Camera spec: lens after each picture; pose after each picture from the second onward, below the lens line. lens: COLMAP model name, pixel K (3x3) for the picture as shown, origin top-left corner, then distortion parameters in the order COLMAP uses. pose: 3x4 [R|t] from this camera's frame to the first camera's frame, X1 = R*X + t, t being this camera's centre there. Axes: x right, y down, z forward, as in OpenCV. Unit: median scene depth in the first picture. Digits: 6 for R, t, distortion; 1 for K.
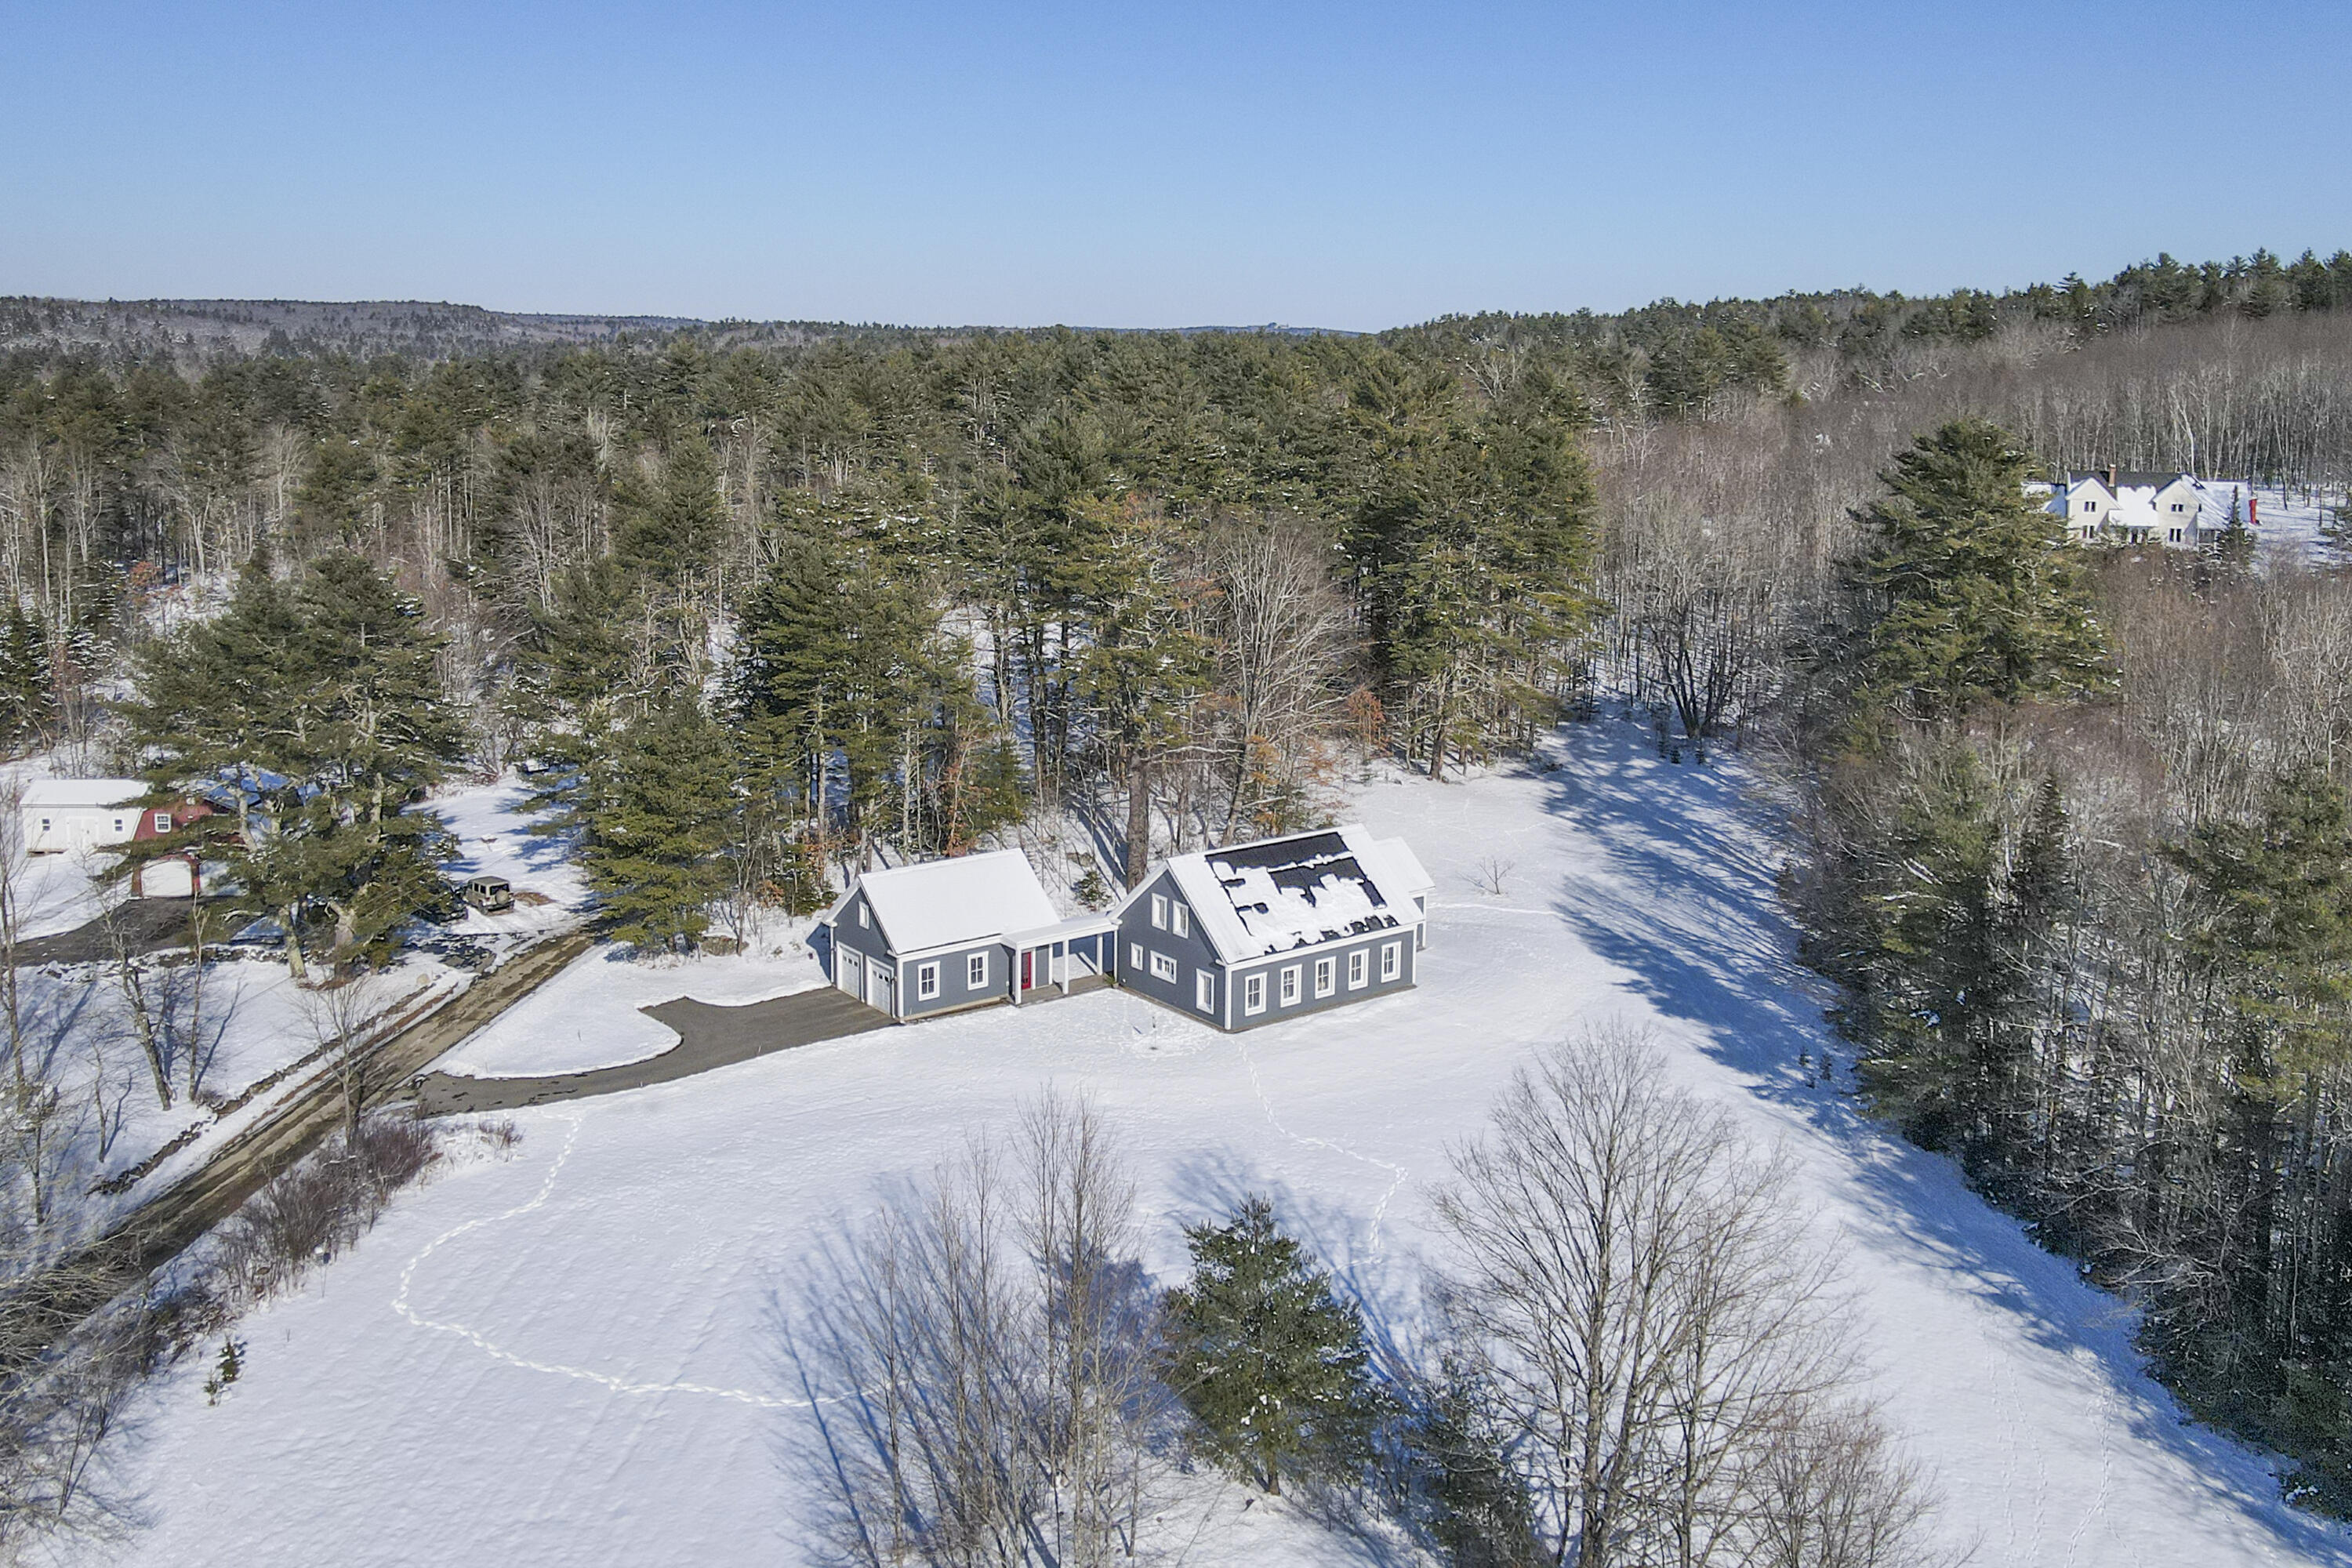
lens RADIAL K [[2080.0, 0, 1195.9], [0, 2080.0, 643.0], [0, 0, 1]] dist [-0.012533, 0.046342]
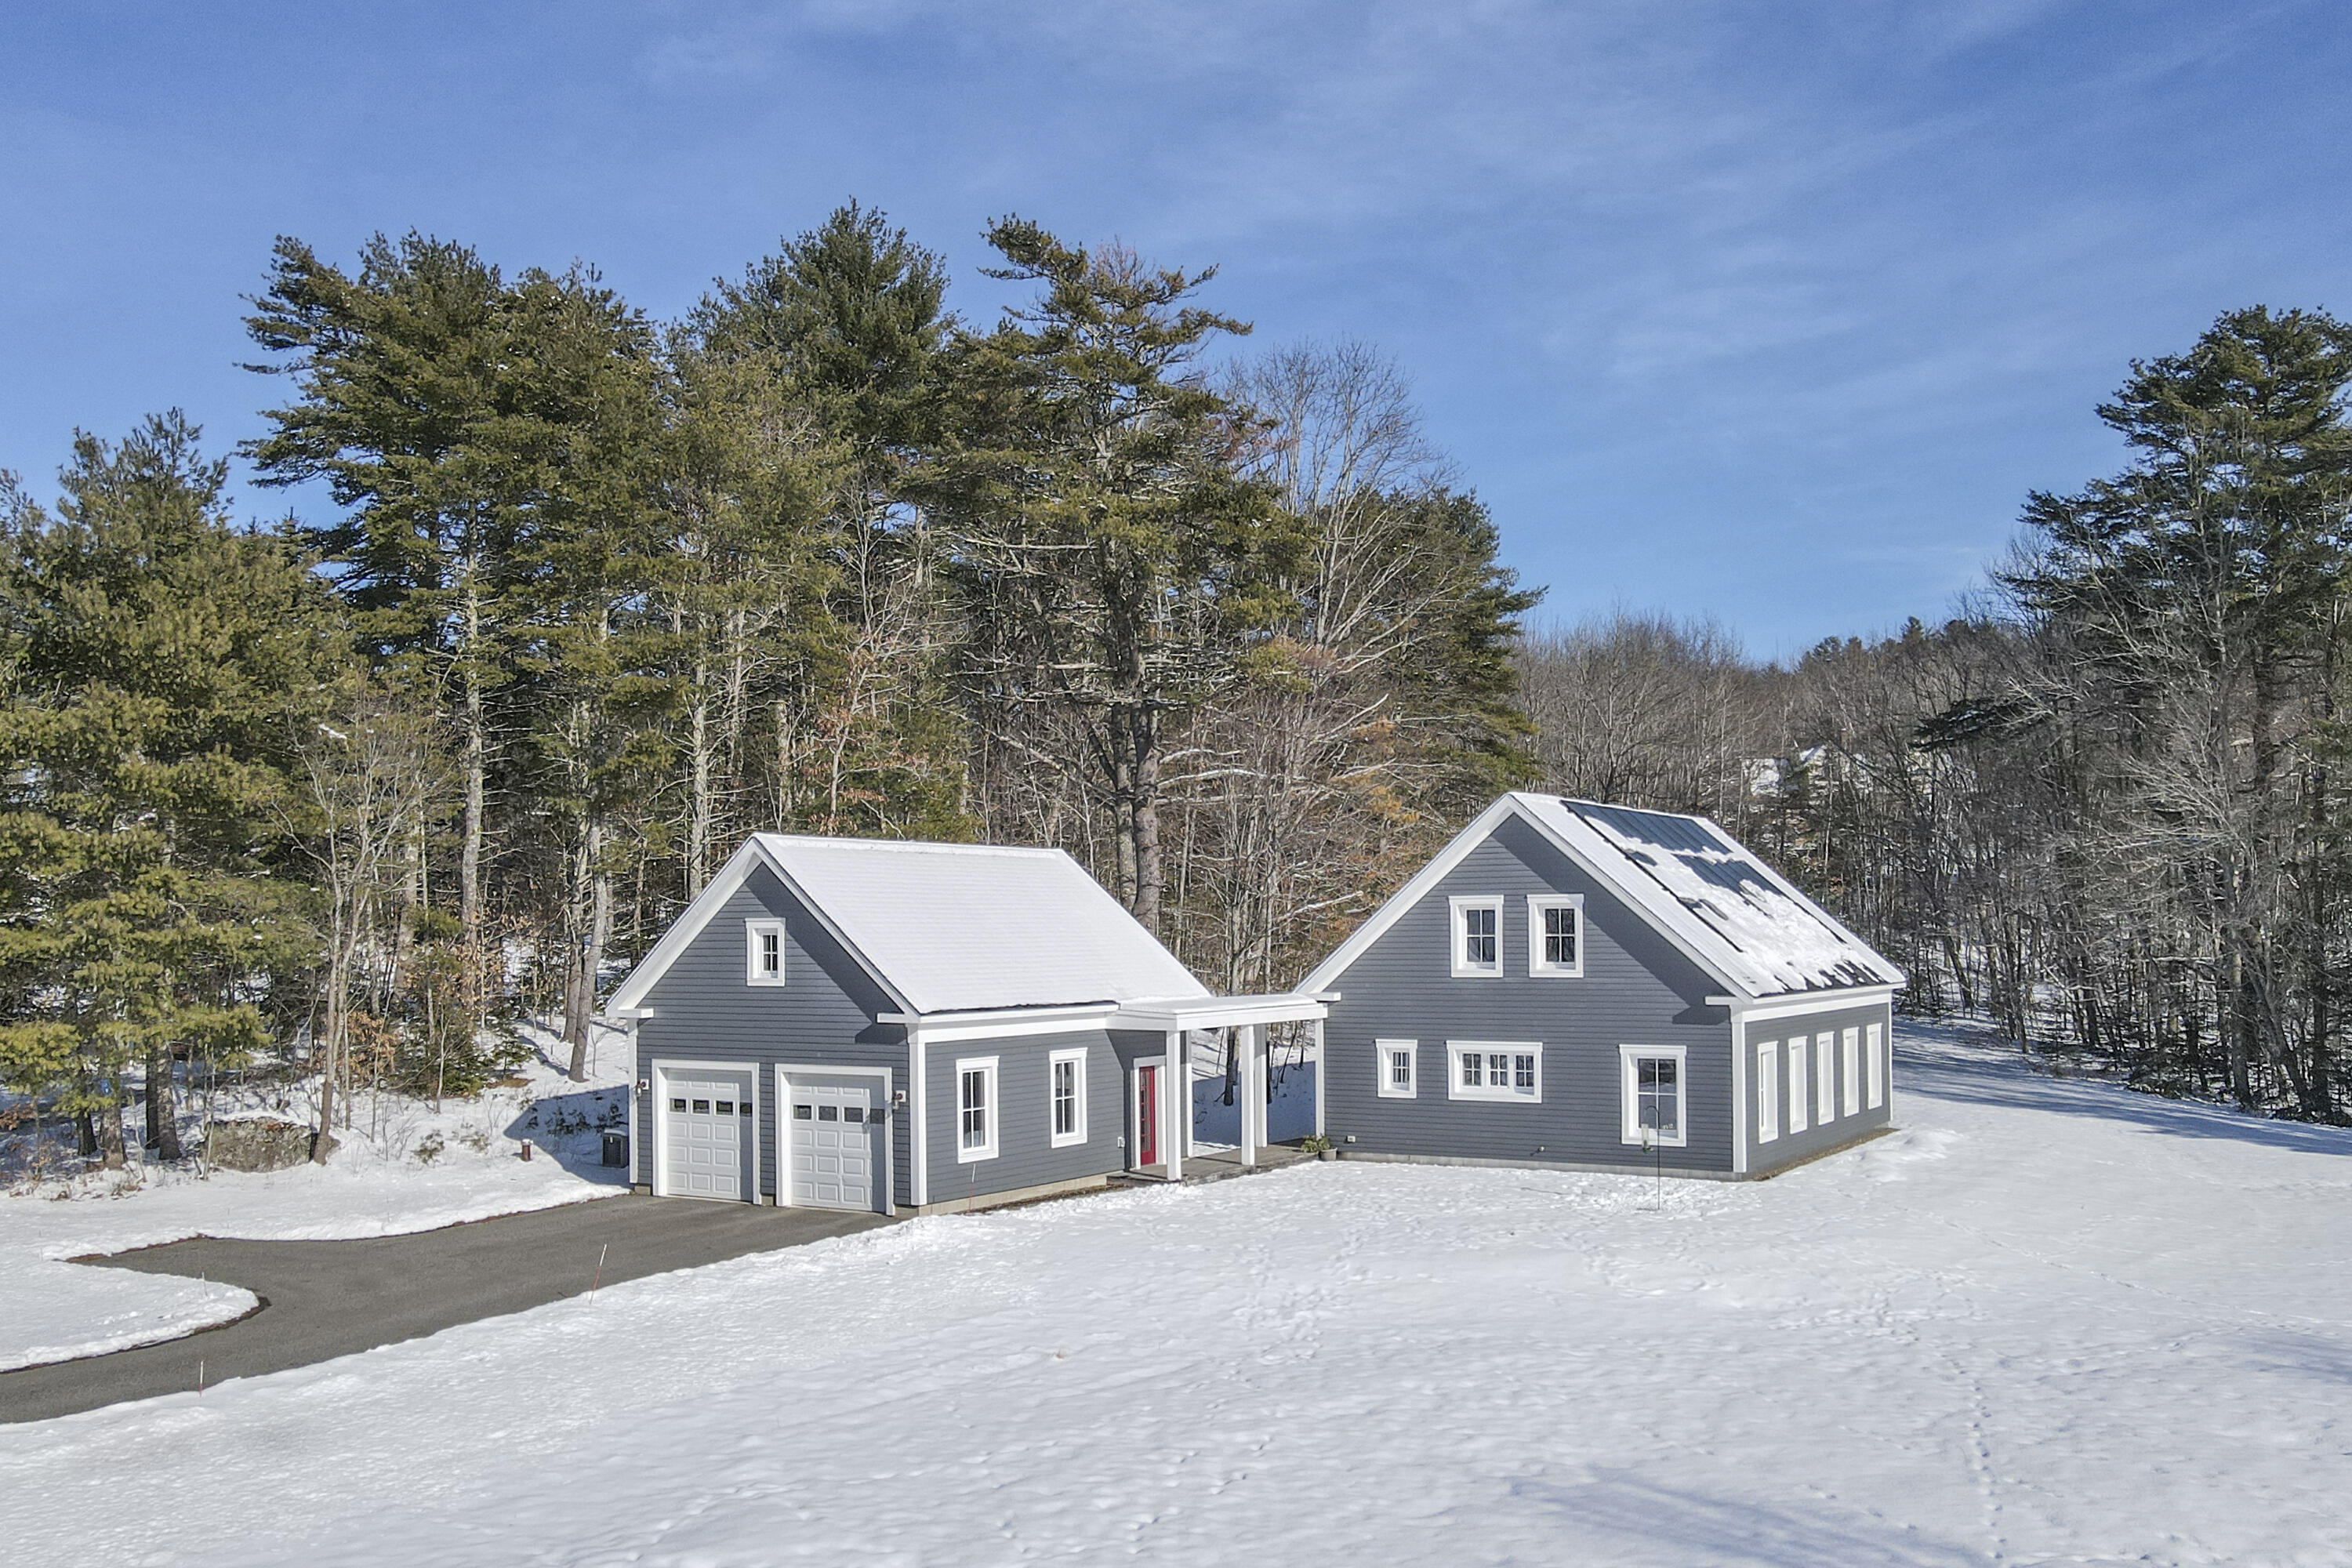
lens RADIAL K [[2080.0, 0, 1175.0], [0, 2080.0, 793.7], [0, 0, 1]] dist [-0.012533, 0.046342]
pose [[0.939752, 0.001924, 0.341851, -0.214995], [0.069951, 0.977744, -0.197798, 0.179139], [-0.334623, 0.209794, 0.918702, 0.634785]]
